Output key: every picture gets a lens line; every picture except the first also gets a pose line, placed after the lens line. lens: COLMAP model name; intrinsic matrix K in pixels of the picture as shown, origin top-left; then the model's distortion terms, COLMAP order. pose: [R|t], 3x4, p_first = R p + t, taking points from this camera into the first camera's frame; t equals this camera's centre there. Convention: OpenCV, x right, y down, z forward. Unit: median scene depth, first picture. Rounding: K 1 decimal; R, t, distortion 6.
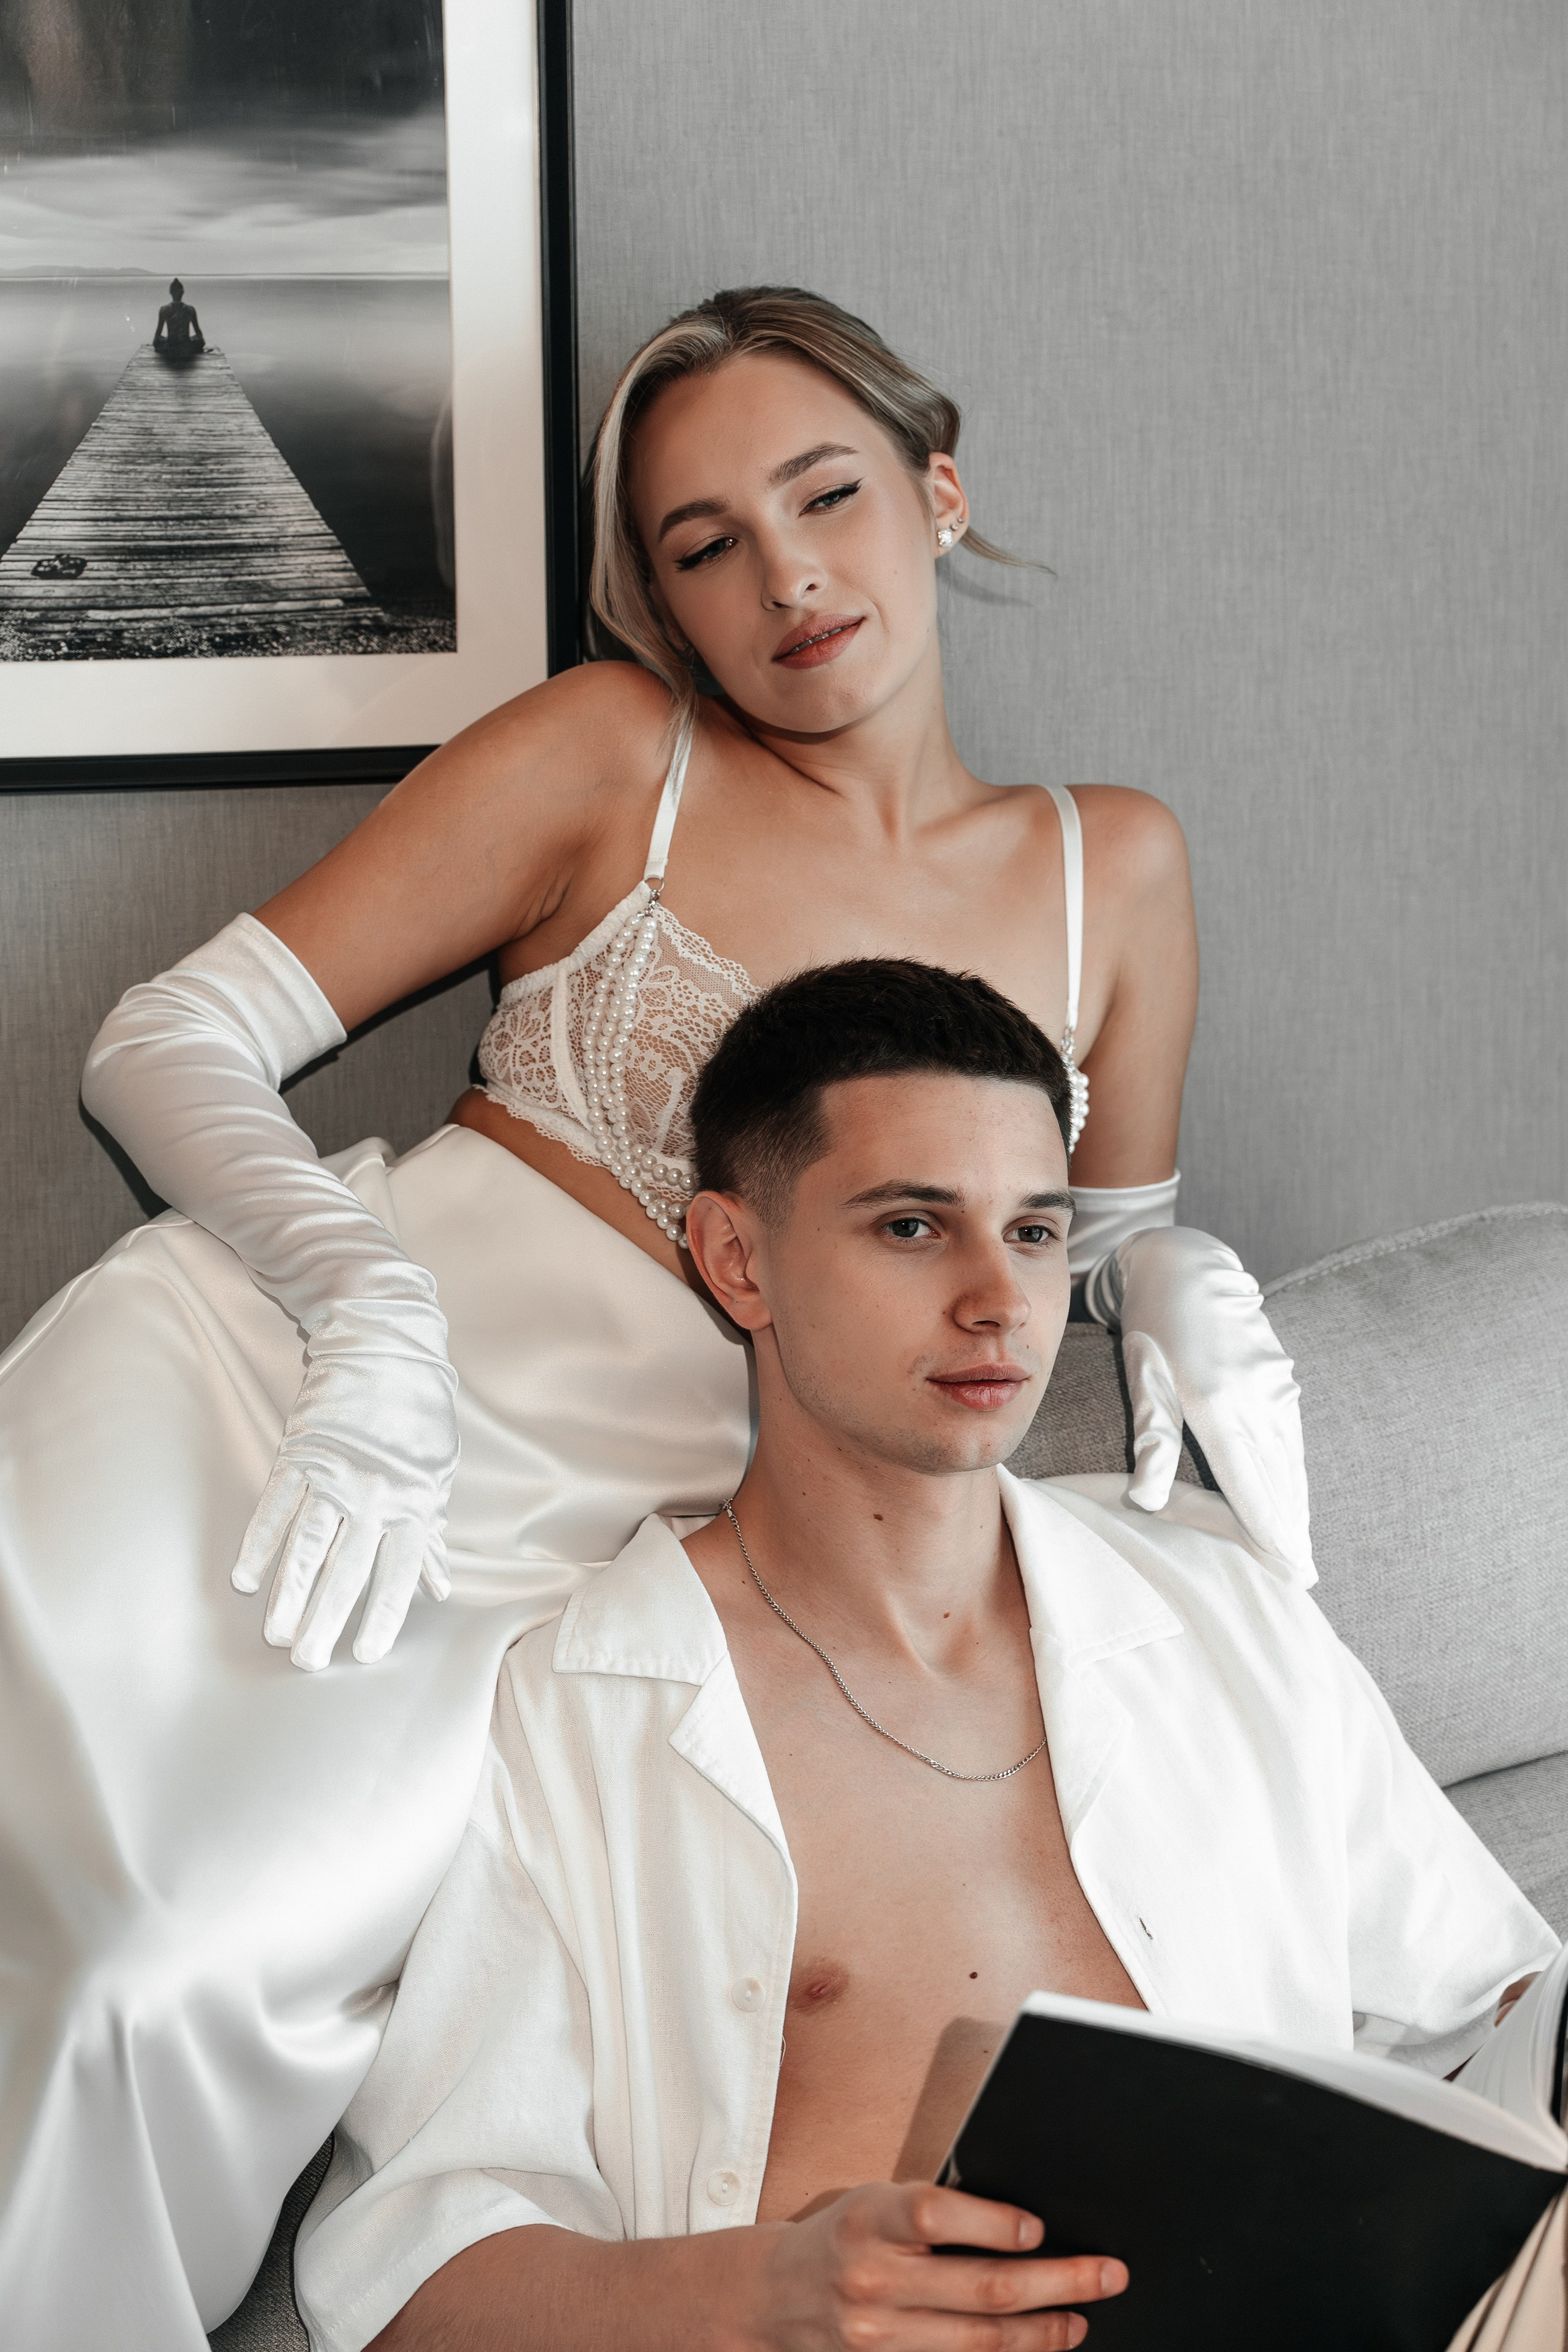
lens RADIAL K [[4200.5, 0, 784.7], [0, 4200.5, 1179.3], [0, 0, 1]] dist [-0.018406, 0.000000]
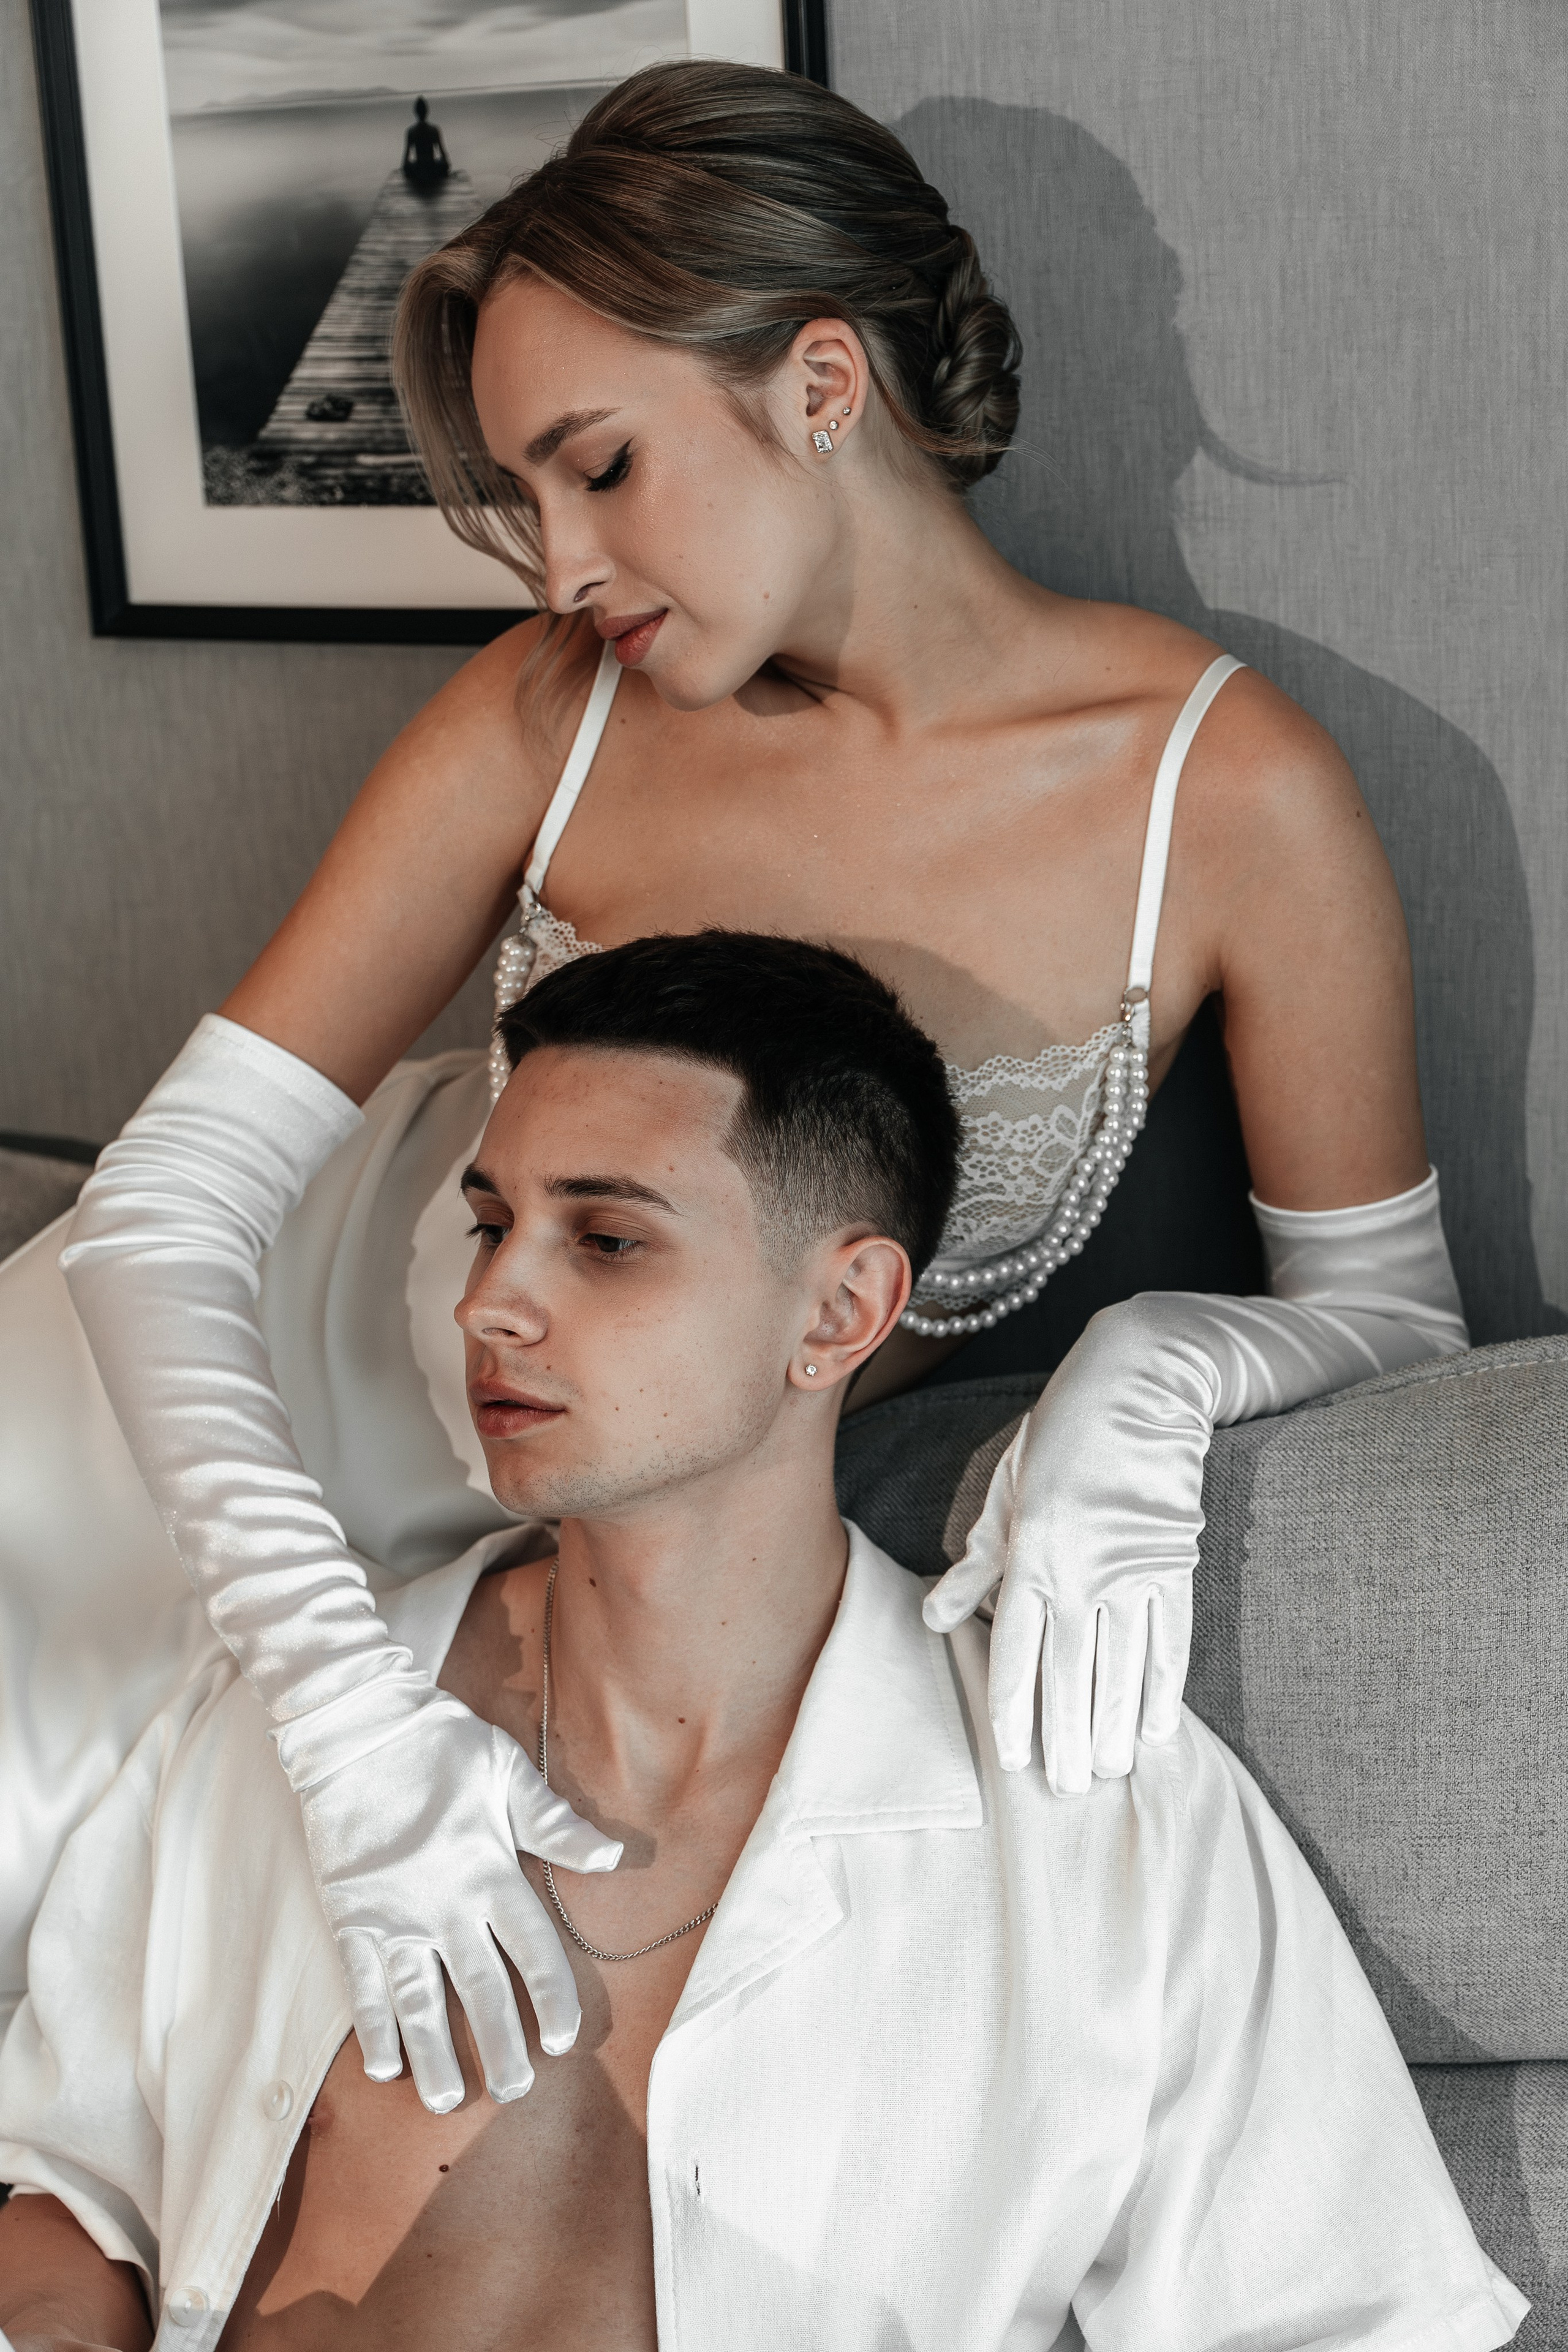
lens RADIAL K [[3597.4, 0, 783.4], [0, 3597.4, 1170.8], [0, 0, 1]] dist [-0.028128, 0.000000]
pose [[0.750151, 0.156255, -0.642540, 0.459617], [-0.069053, 0.984879, 0.158888, -0.111908], [0.657651, -0.074821, 0.749598, 0.438896]]
